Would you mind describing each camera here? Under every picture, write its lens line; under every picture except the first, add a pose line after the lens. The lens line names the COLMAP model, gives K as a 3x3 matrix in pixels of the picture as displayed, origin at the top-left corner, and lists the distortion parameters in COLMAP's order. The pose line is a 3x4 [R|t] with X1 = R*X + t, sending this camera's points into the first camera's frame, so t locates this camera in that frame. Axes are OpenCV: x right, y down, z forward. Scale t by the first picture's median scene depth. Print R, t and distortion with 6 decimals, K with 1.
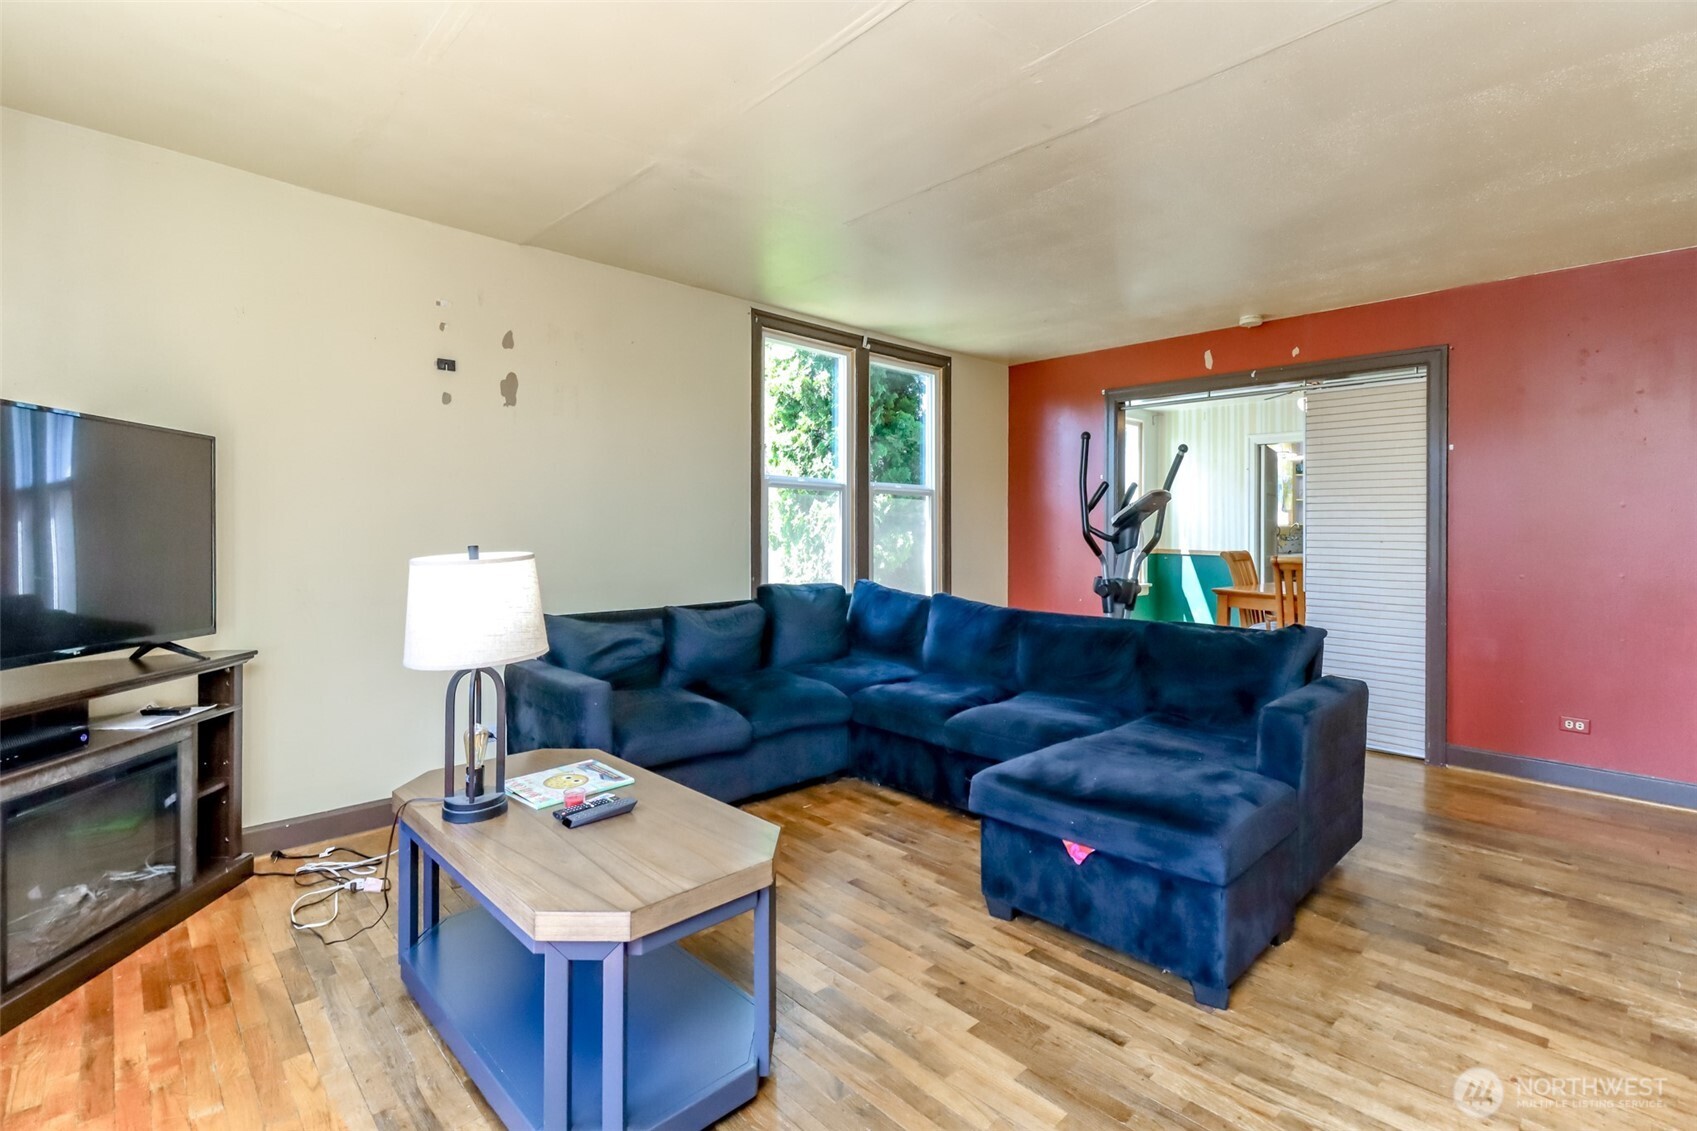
lens RADIAL K [[778.7, 0, 840.5], [0, 778.7, 538.2], [0, 0, 1]] dist [0.015343, -0.010657]
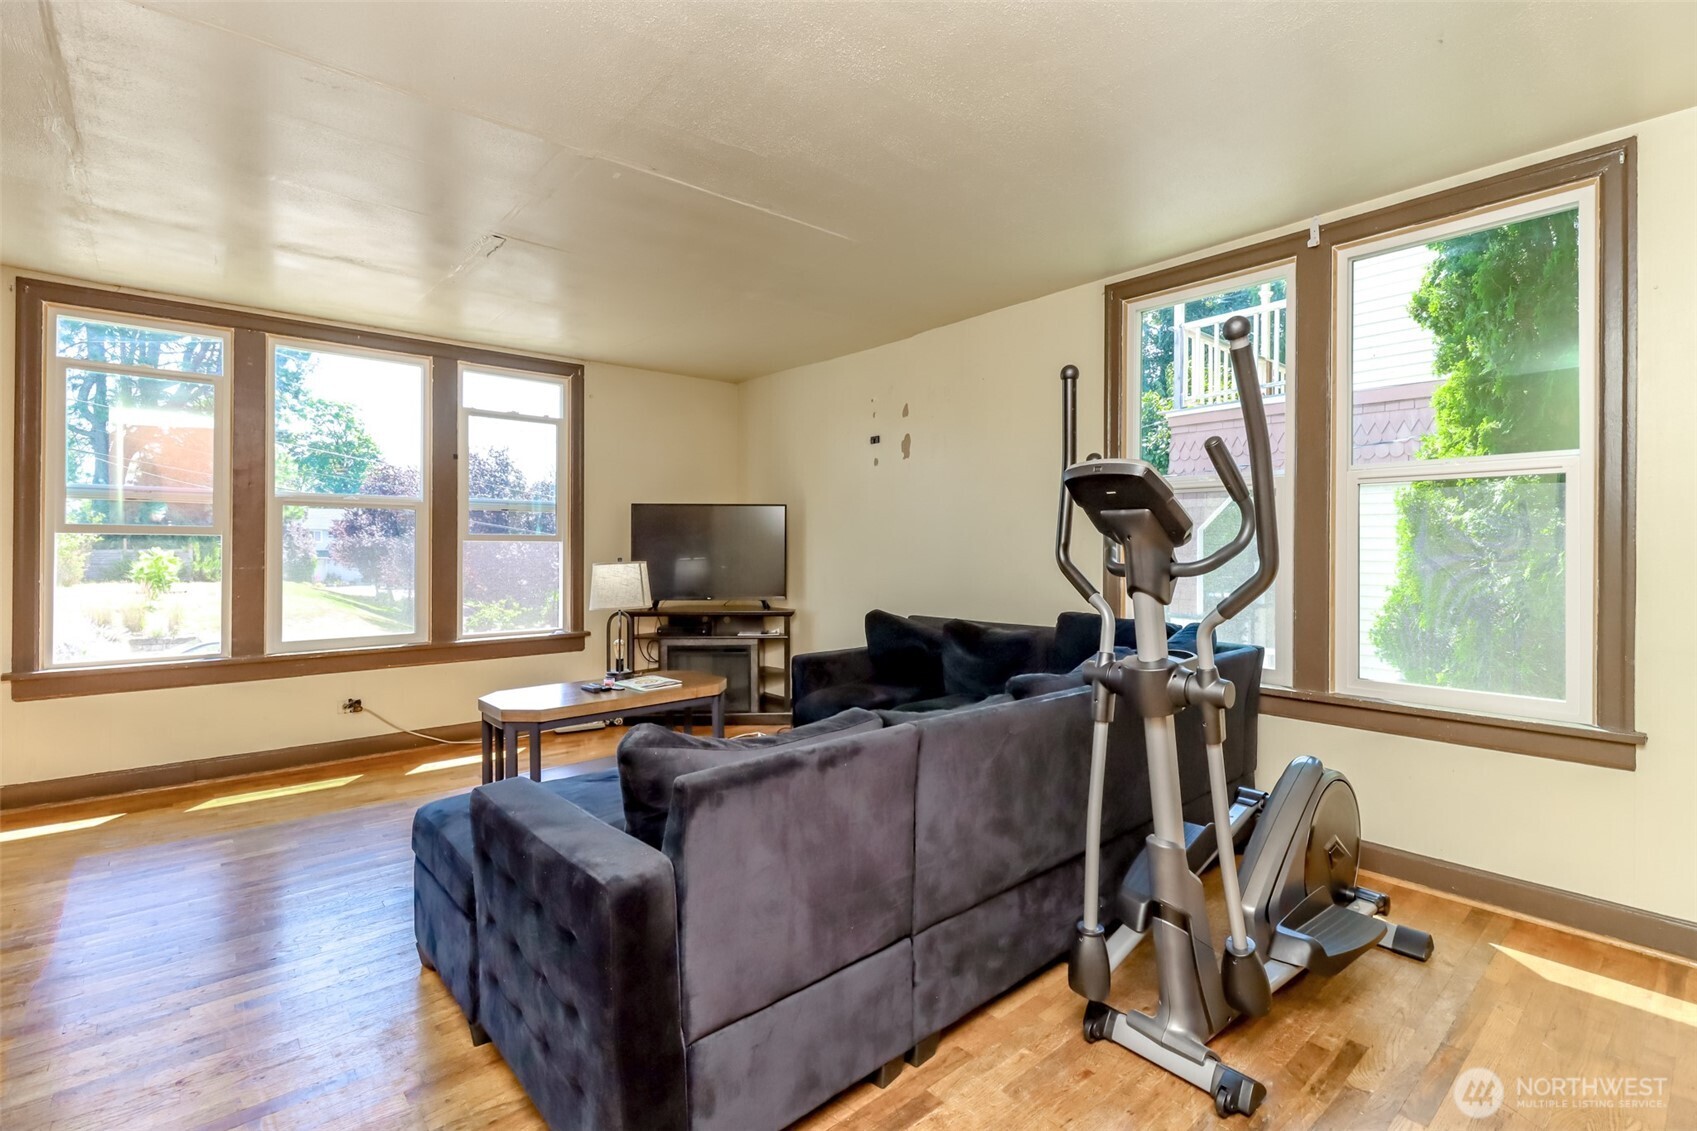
lens RADIAL K [[778.7, 0, 843.8], [0, 778.7, 543.9], [0, 0, 1]] dist [0.015343, -0.010657]
pose [[-0.054911, -0.004465, -0.998481, 1.025485], [-0.005854, 0.999974, -0.004150, -0.014857], [0.998474, 0.005617, -0.054936, 1.052601]]
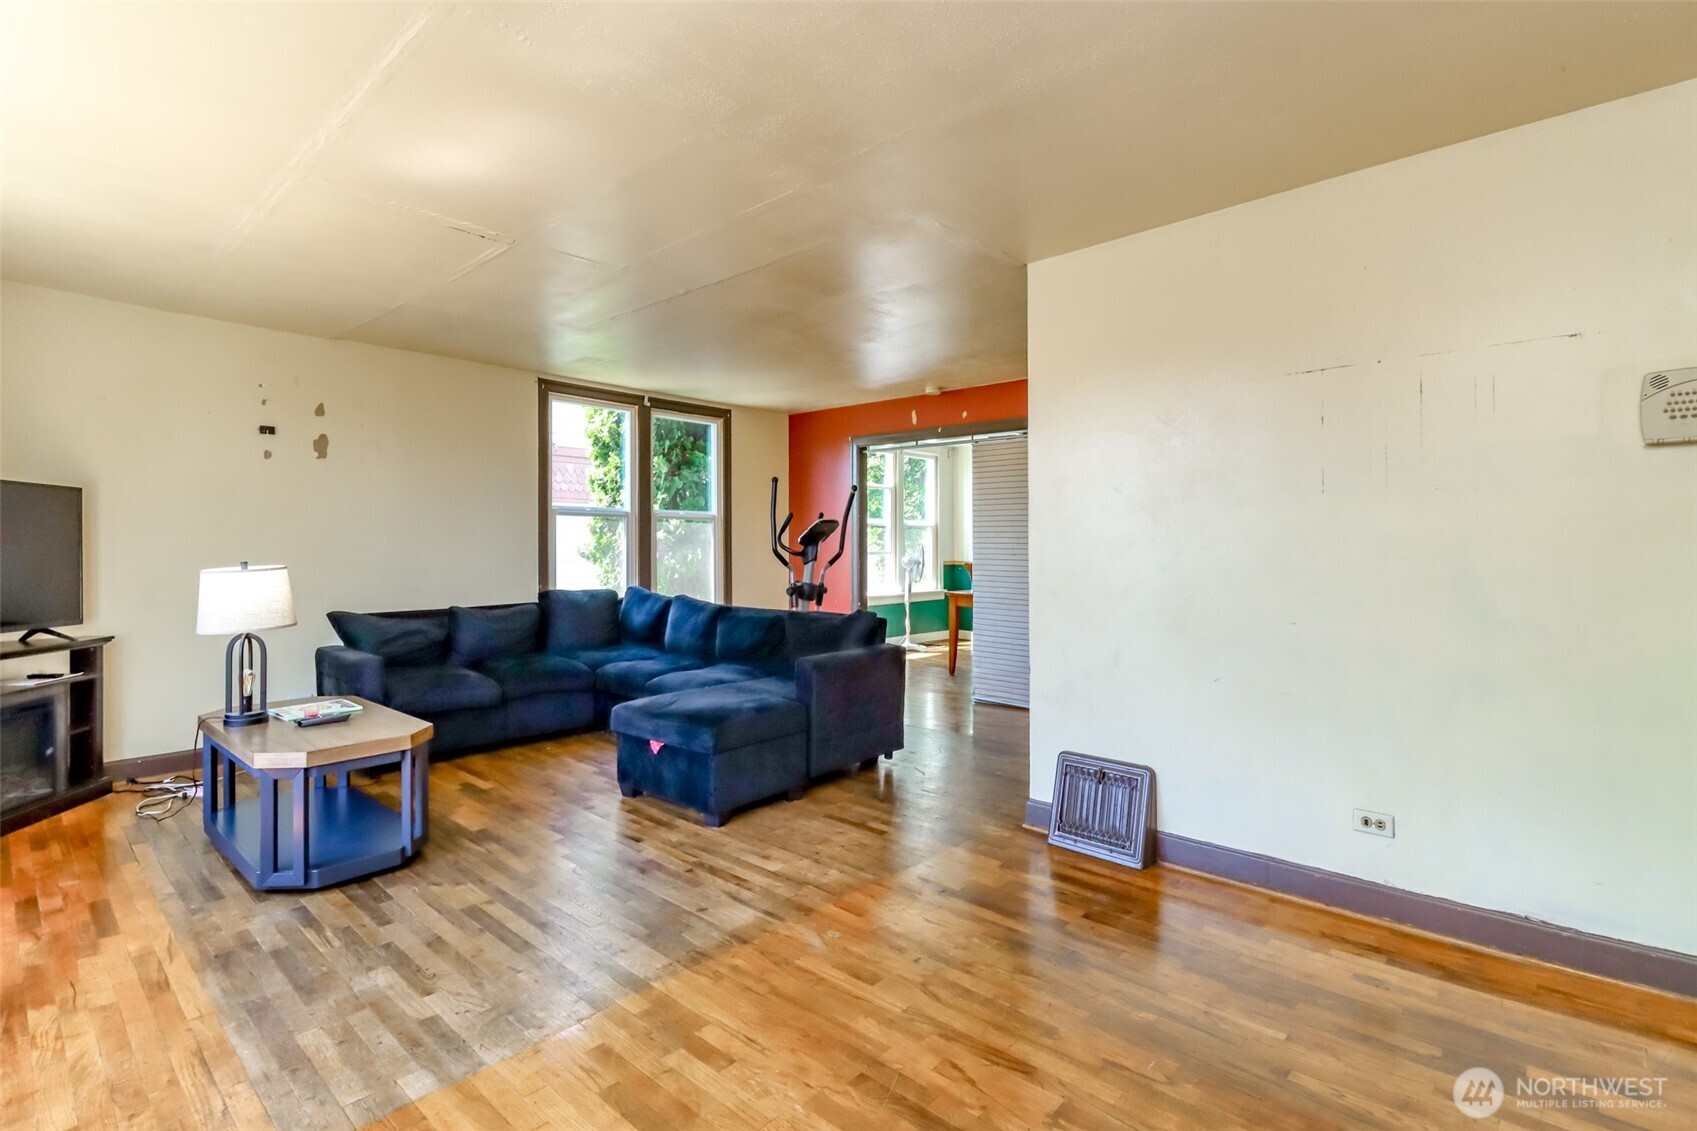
lens RADIAL K [[778.7, 0, 865.8], [0, 778.7, 550.6], [0, 0, 1]] dist [0.015343, -0.010657]
pose [[0.995508, -0.005871, 0.094500, 0.419855], [0.006113, 0.999979, -0.002268, -0.001283], [-0.094485, 0.002836, 0.995522, -0.476844]]
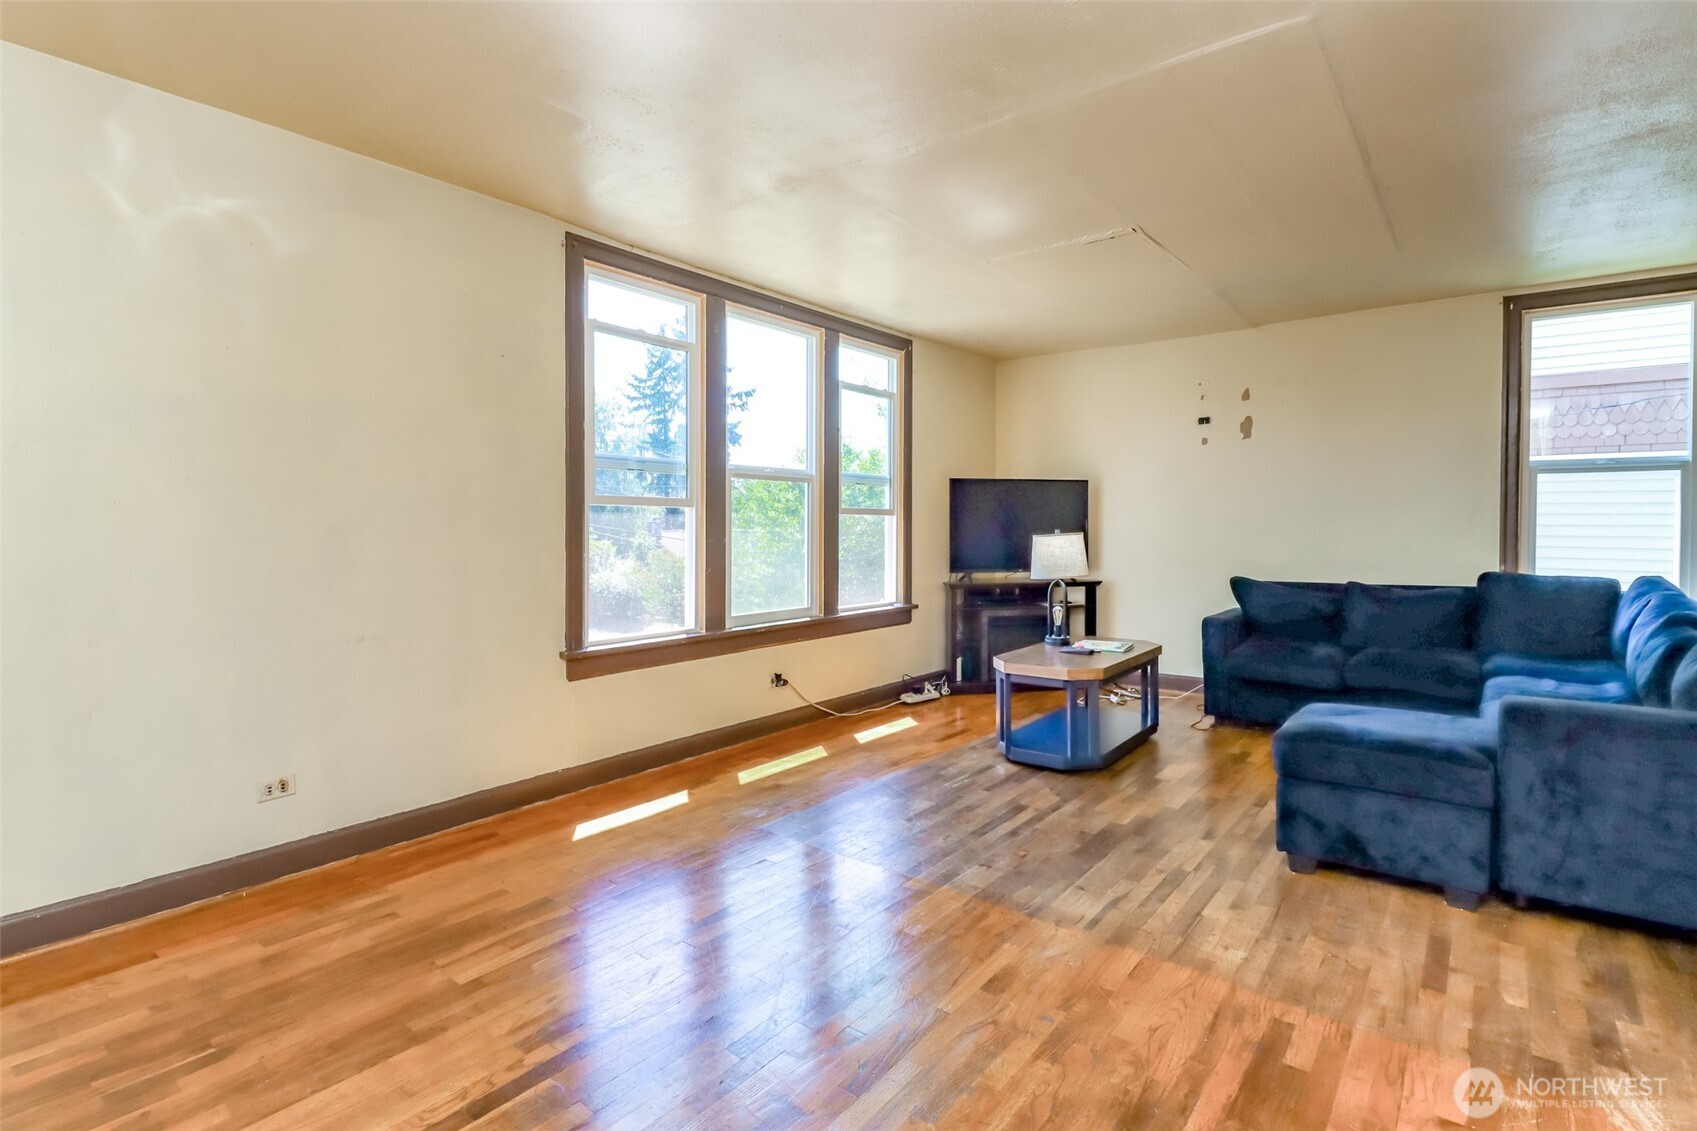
lens RADIAL K [[831.1, 0, 846.3], [0, 831.1, 561.4], [0, 0, 1]] dist [-0.002829, -0.001162]
pose [[0.137342, 0.038679, -0.989768, 1.151152], [-0.000318, 0.999239, 0.039005, 0.004225], [0.990524, -0.005043, 0.137250, 0.021397]]
